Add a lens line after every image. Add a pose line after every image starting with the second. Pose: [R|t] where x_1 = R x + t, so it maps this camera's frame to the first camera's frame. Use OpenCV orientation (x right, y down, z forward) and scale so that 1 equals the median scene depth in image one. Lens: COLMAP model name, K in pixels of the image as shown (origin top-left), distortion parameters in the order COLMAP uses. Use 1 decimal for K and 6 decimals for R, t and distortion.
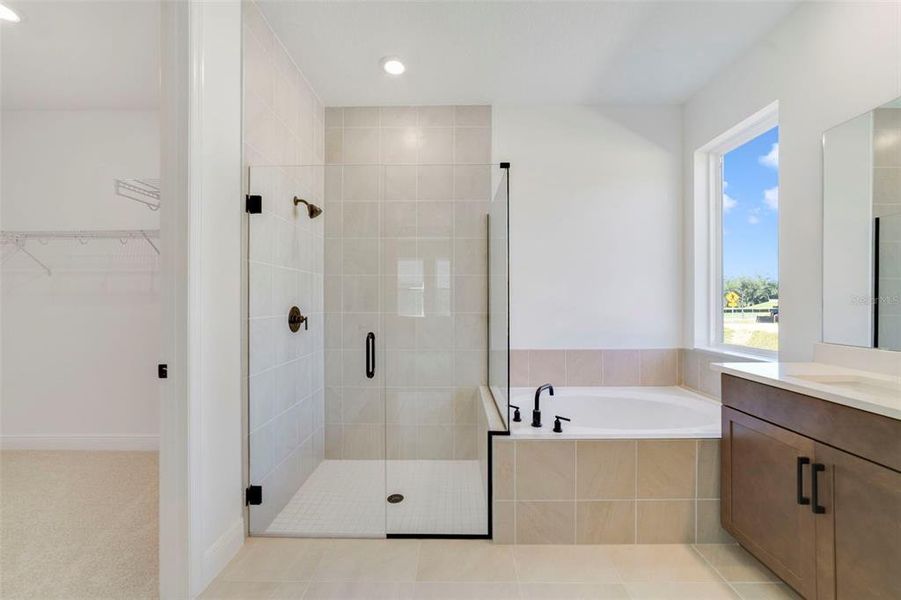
lens RADIAL K [[349.0, 0, 450.5], [0, 349.0, 300.0], [0, 0, 1]] dist [0.000060, 0.000120]
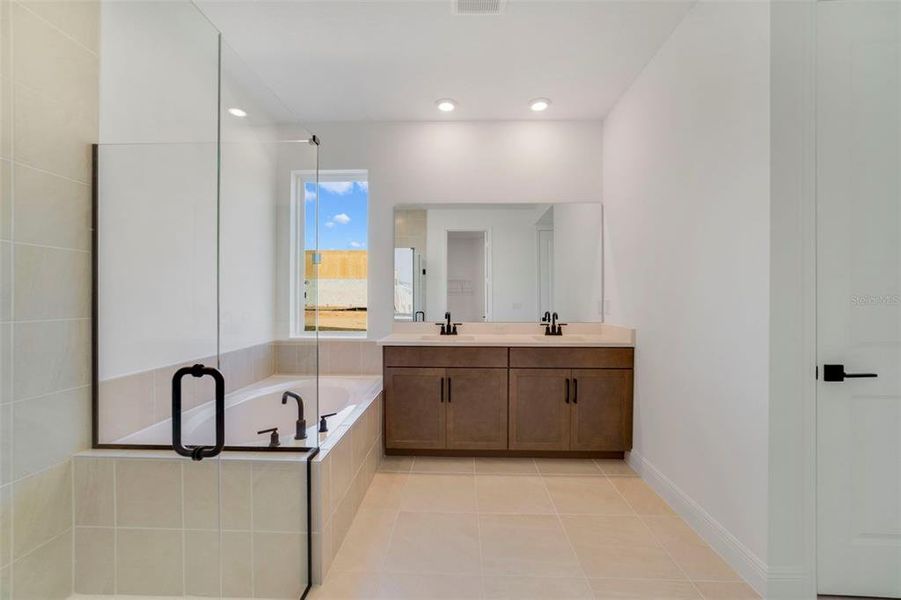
lens RADIAL K [[349.0, 0, 450.5], [0, 349.0, 300.0], [0, 0, 1]] dist [0.000060, 0.000120]
pose [[0.028391, -0.001846, 0.999595, -0.633136], [0.001616, 0.999997, 0.001801, 0.008739], [-0.999596, 0.001565, 0.028394, 0.598459]]
